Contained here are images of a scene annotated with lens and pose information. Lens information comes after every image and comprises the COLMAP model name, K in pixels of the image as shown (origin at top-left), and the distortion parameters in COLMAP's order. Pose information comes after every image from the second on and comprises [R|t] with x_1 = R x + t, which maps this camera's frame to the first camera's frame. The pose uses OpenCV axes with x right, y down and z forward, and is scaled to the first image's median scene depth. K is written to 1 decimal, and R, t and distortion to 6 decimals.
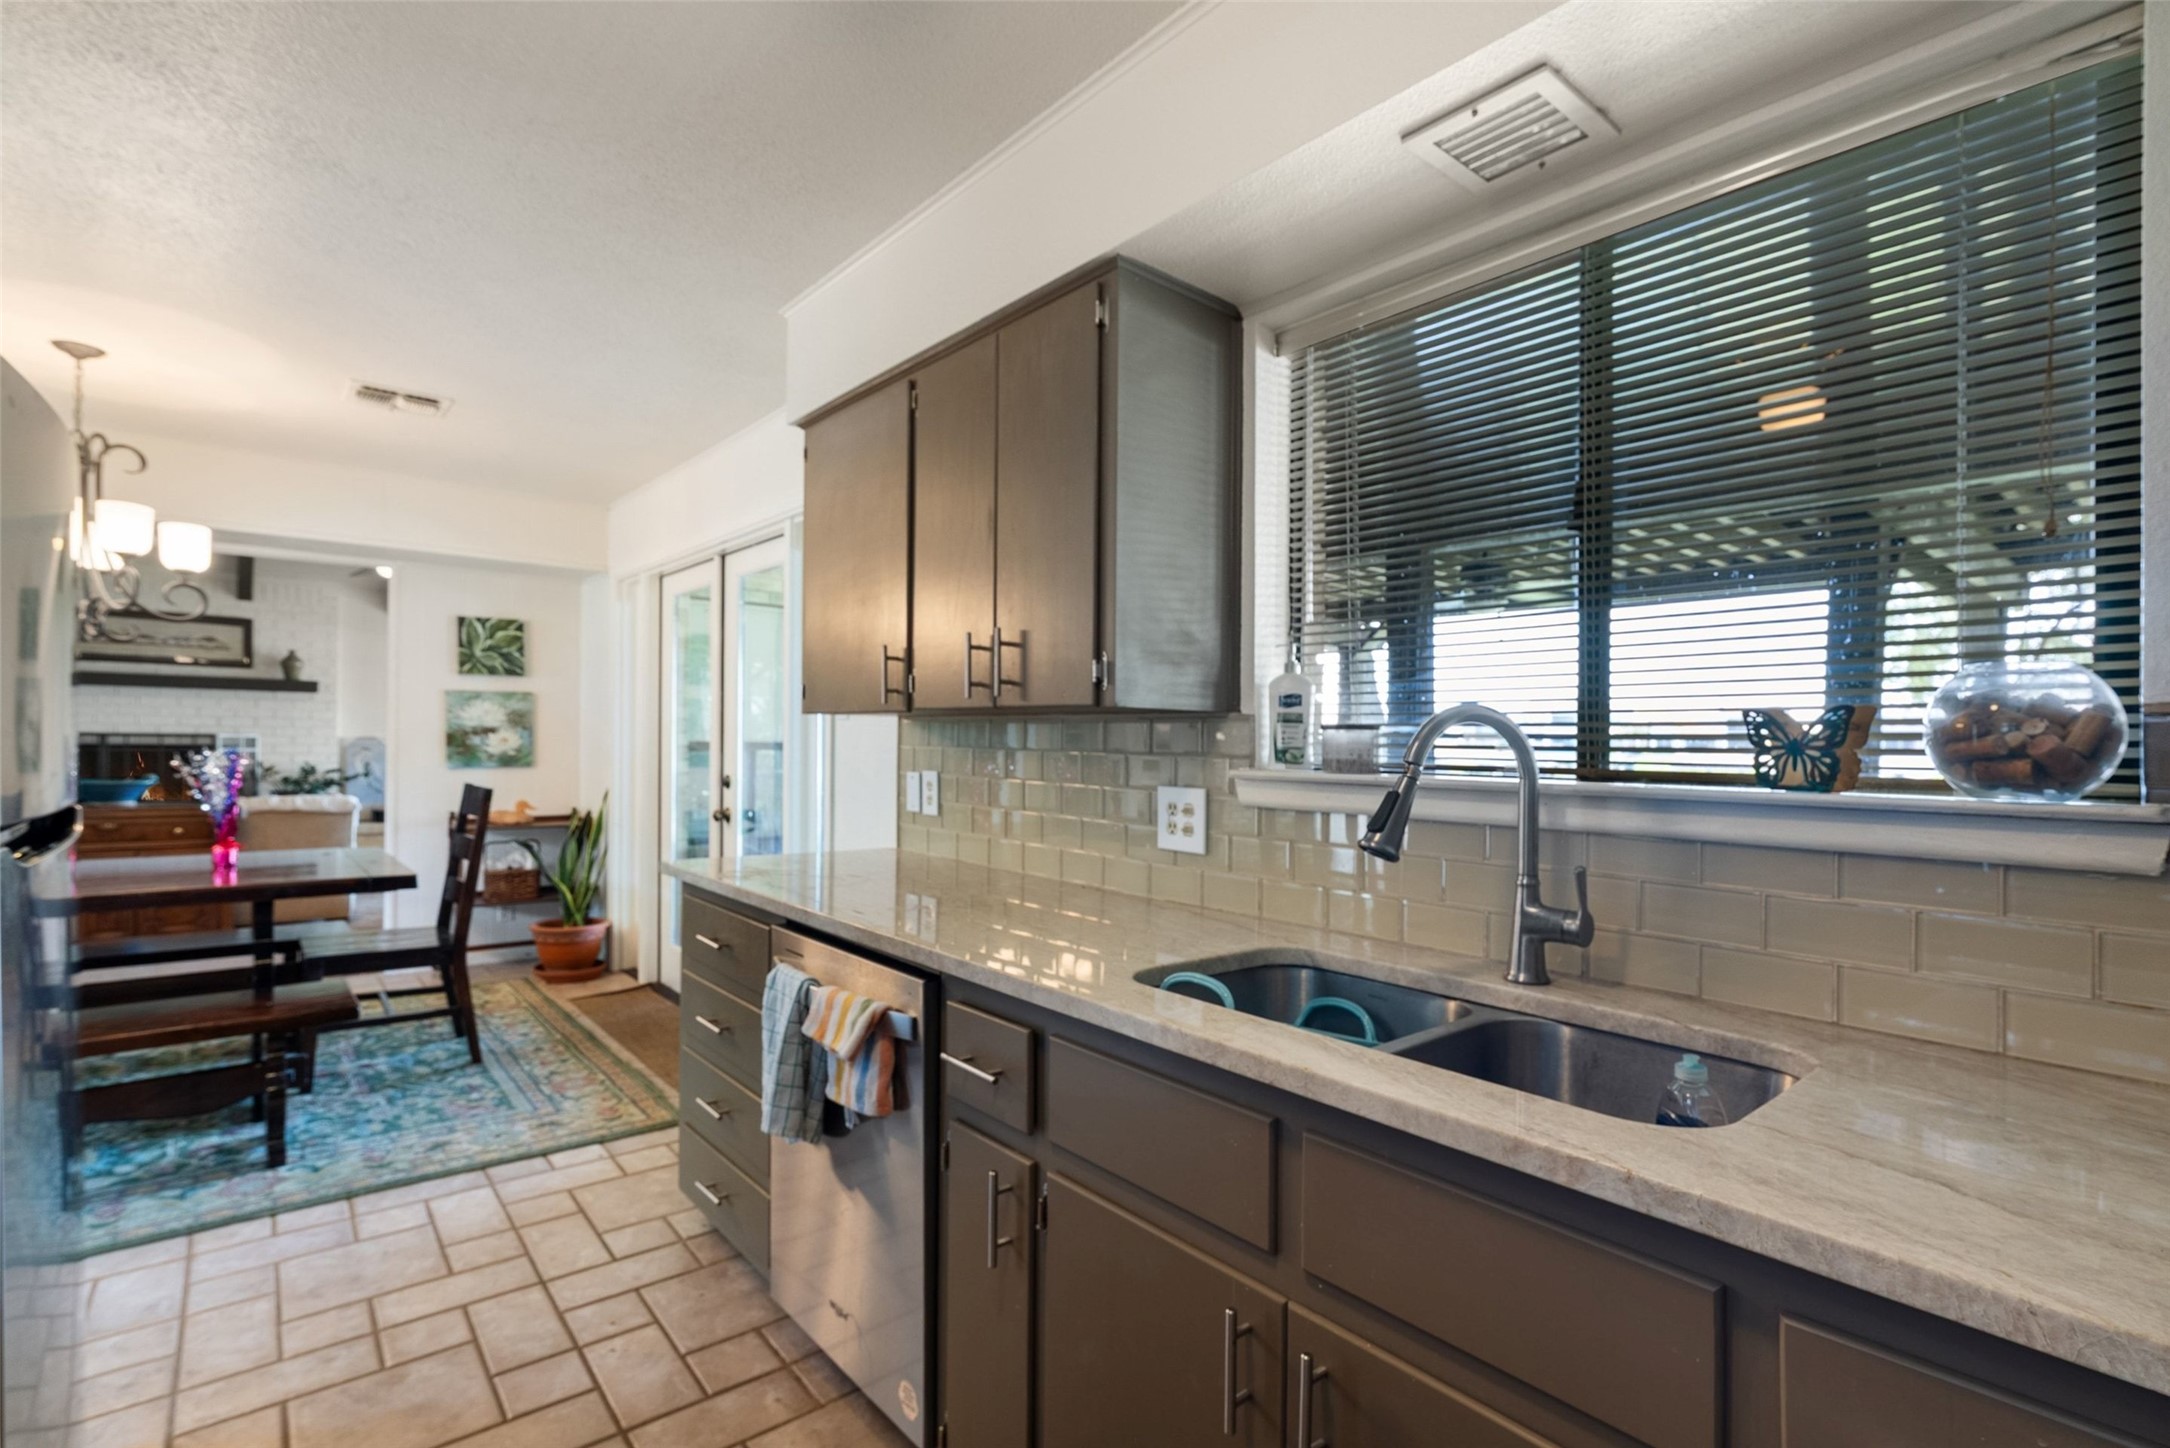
lens RADIAL K [[1003.6, 0, 1085.5], [0, 1003.6, 738.8], [0, 0, 1]] dist [-0.007263, 0.003055]
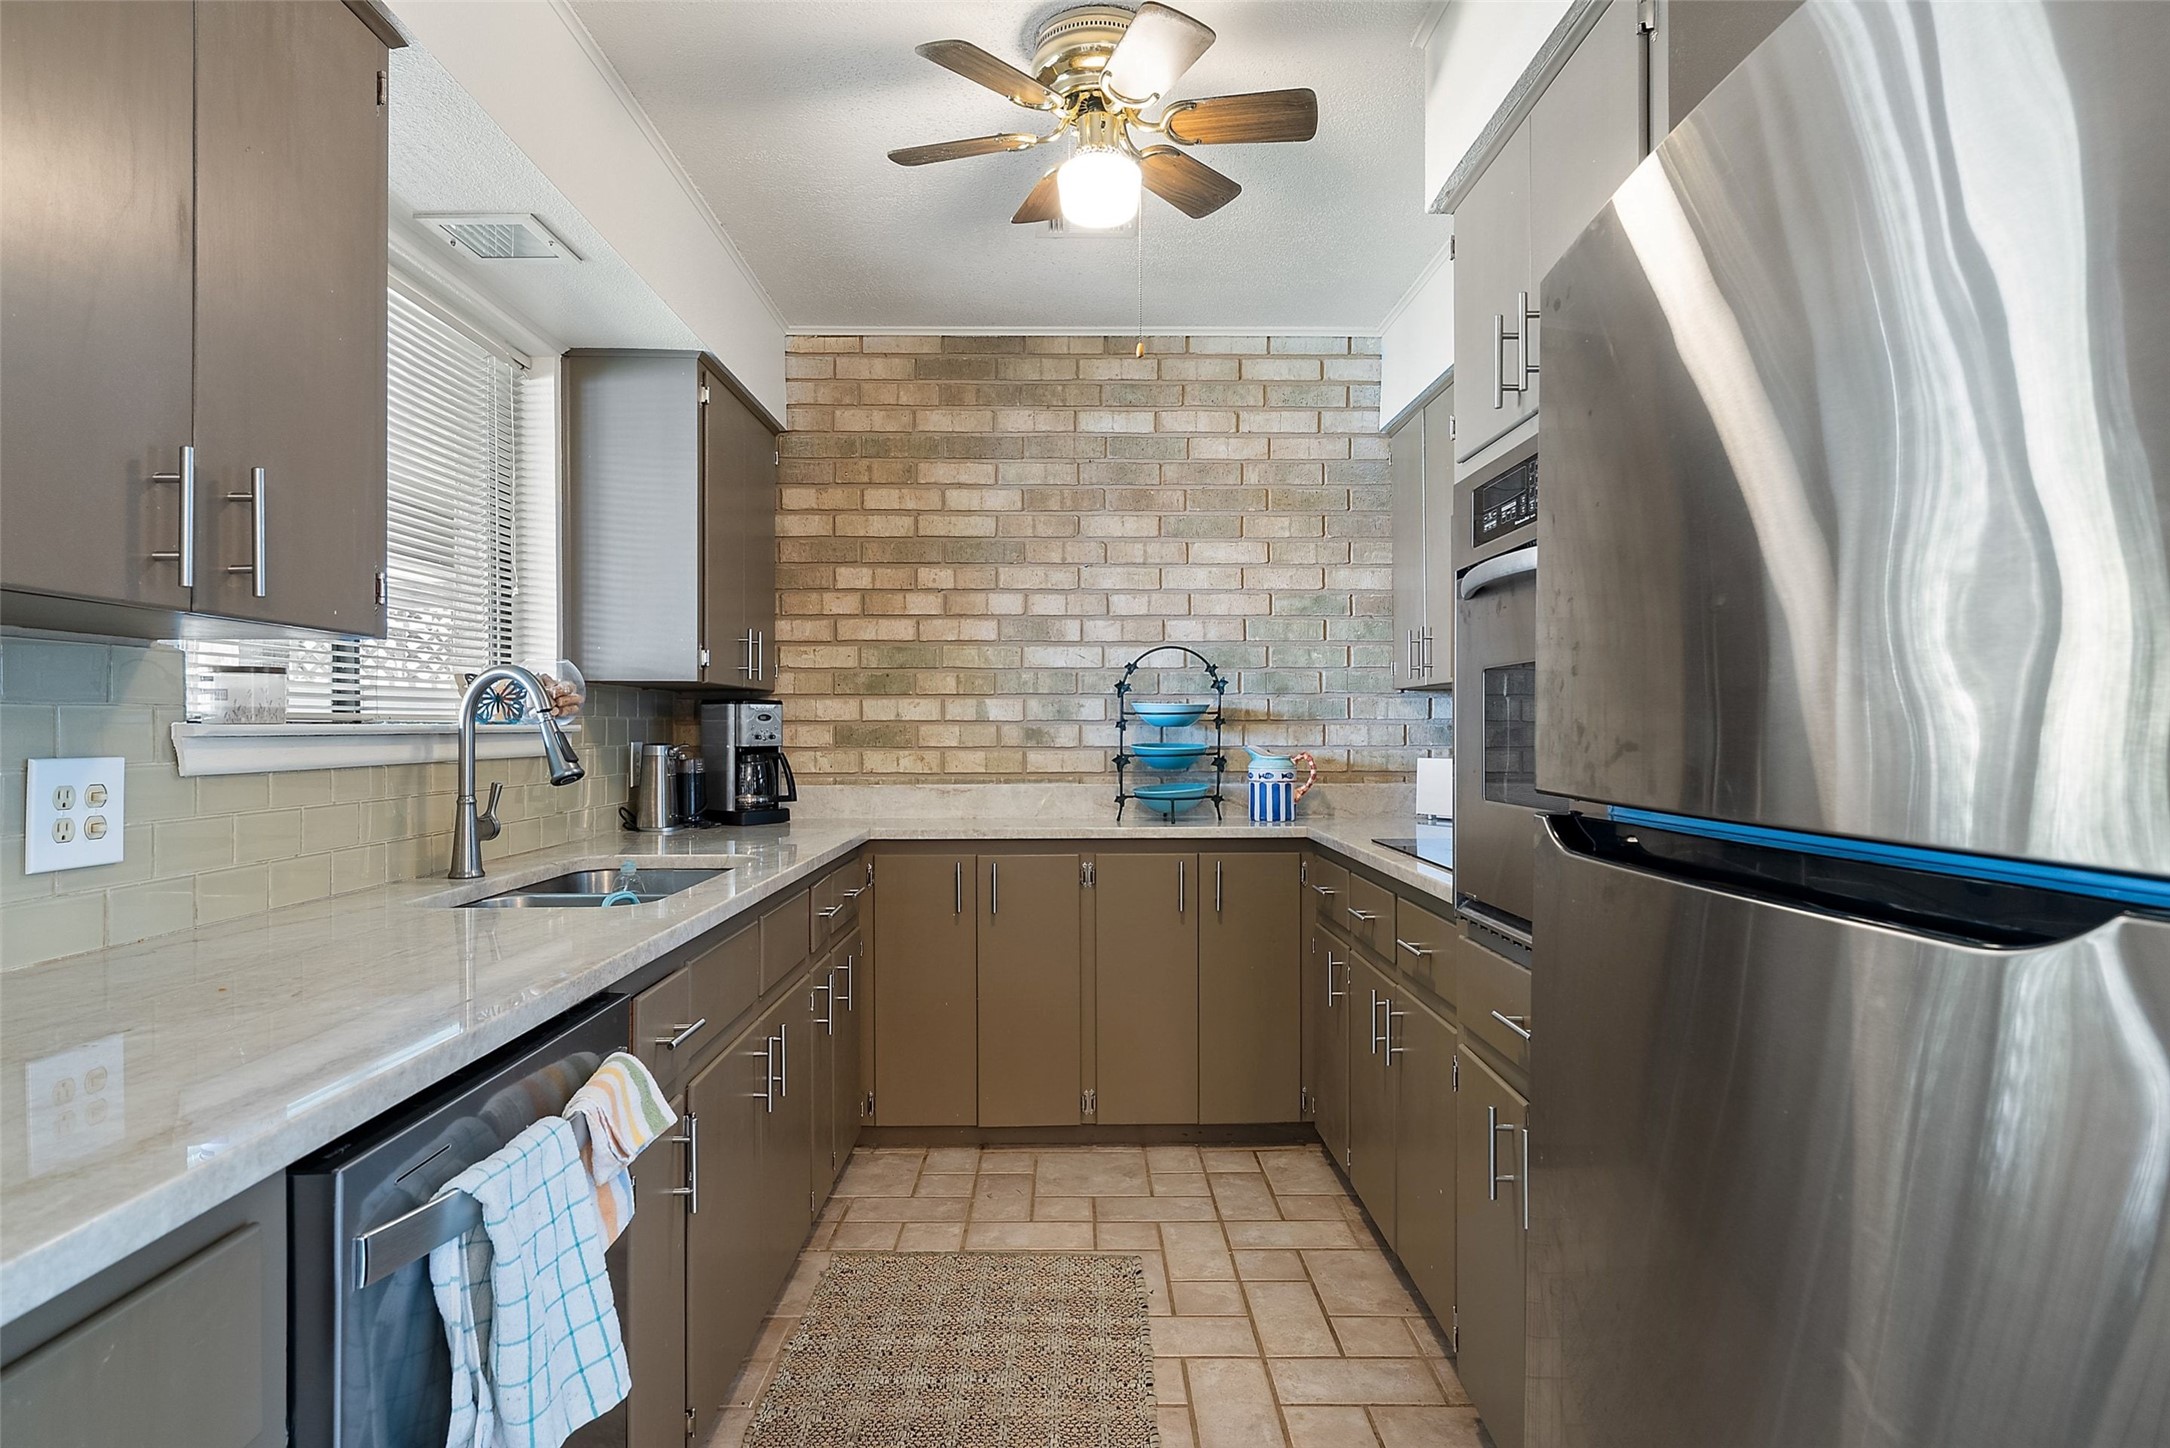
lens RADIAL K [[1003.6, 0, 1085.0], [0, 1003.6, 724.5], [0, 0, 1]] dist [-0.007263, 0.003055]
pose [[-0.769201, -0.017555, 0.638765, -0.740398], [-0.015907, 0.999839, 0.008323, 0.014488], [-0.638809, -0.003759, -0.769357, 1.090538]]
